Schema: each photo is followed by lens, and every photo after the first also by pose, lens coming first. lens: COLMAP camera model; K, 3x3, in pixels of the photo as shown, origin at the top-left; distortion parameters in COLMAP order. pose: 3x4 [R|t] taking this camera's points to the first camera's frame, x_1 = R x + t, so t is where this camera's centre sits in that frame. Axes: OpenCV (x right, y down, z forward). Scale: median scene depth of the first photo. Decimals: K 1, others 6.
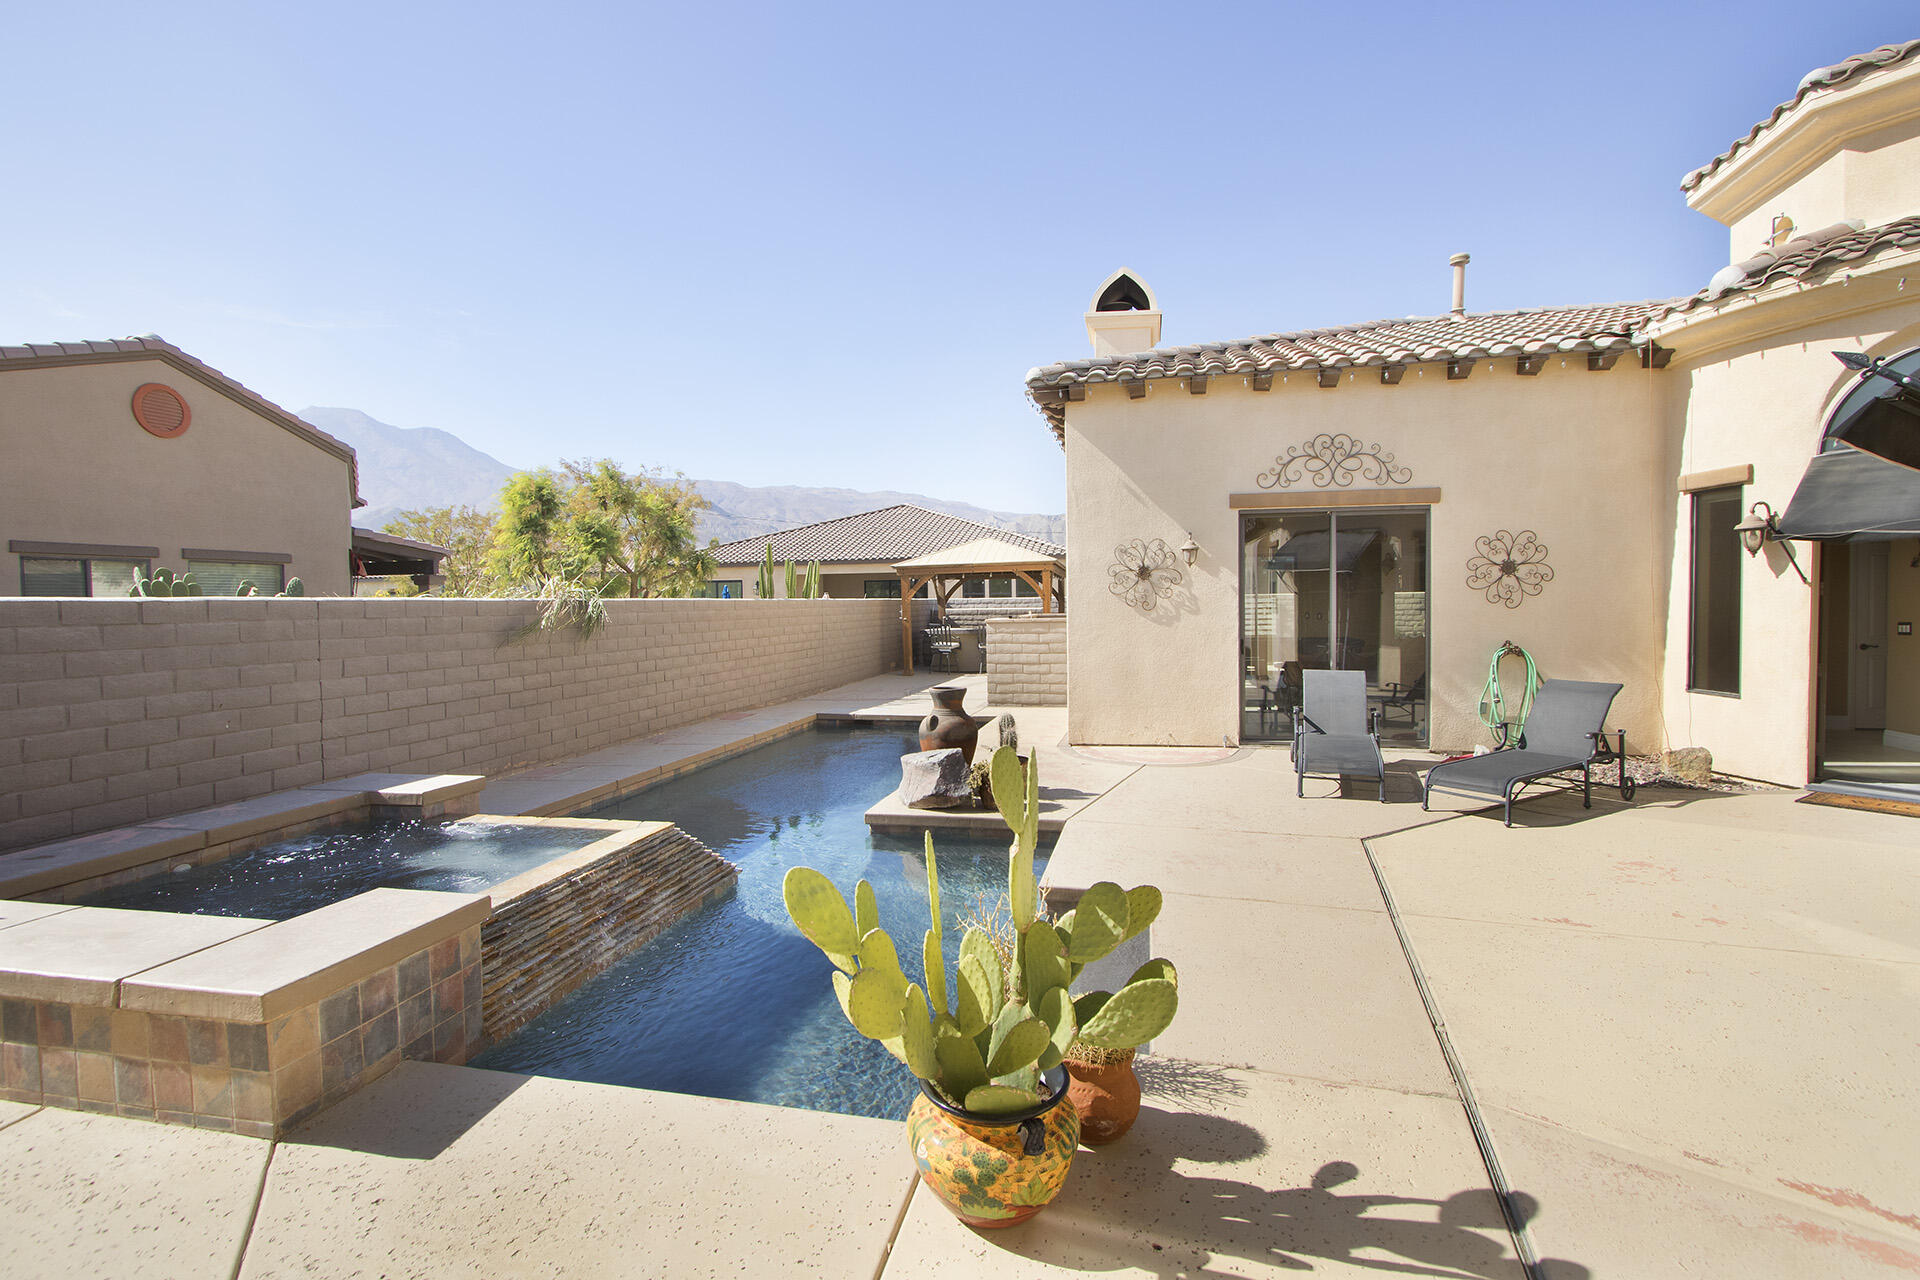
lens RADIAL K [[880.0, 0, 914.6], [0, 880.0, 646.4], [0, 0, 1]] dist [-0.011794, 0.001677]
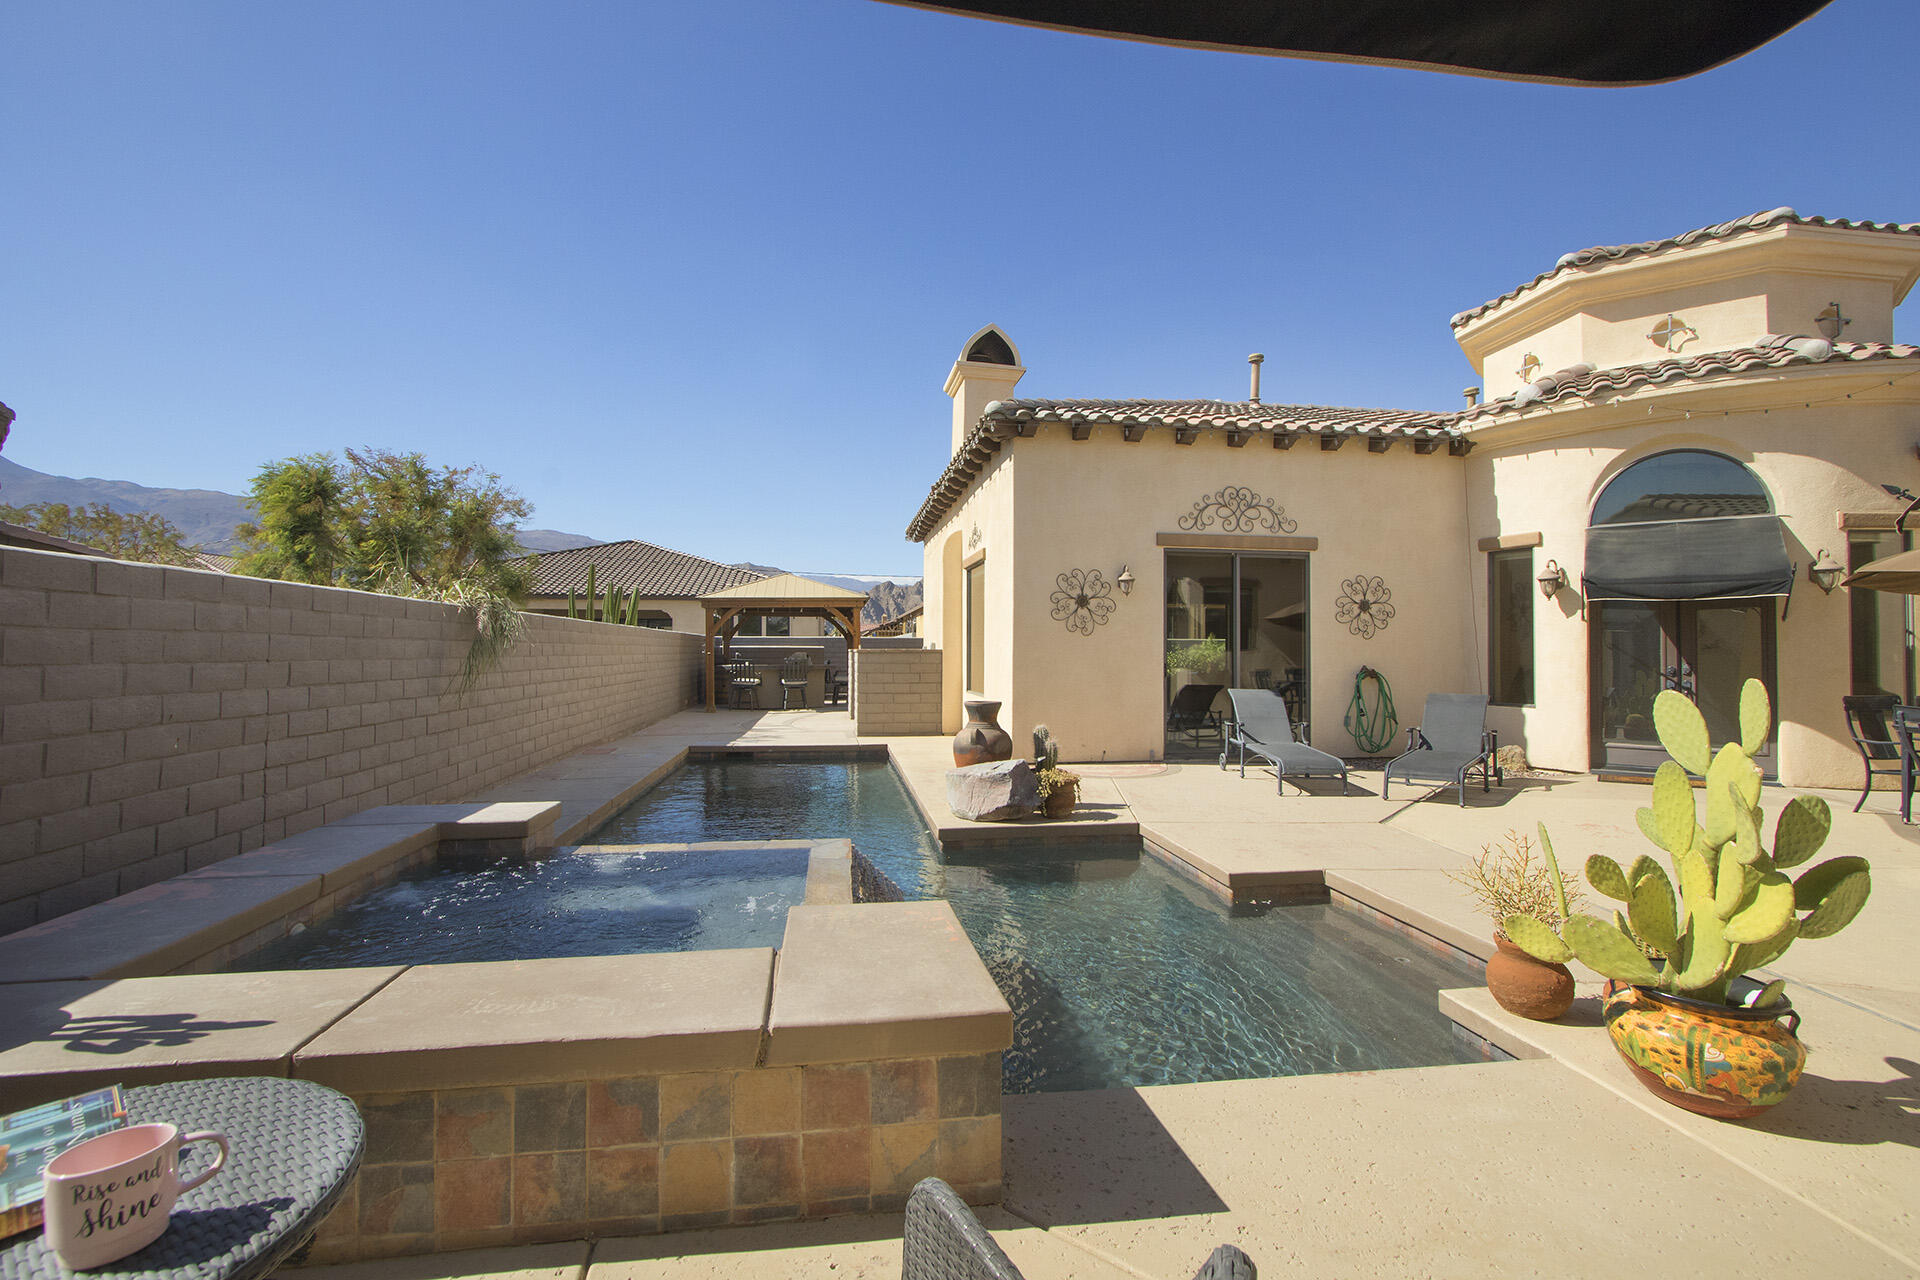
lens RADIAL K [[880.0, 0, 898.9], [0, 880.0, 641.3], [0, 0, 1]] dist [-0.011794, 0.001677]
pose [[0.935604, 0.023446, 0.352273, -0.354530], [-0.001175, 0.997994, -0.063303, 0.036611], [-0.353050, 0.058813, 0.933754, 0.086751]]
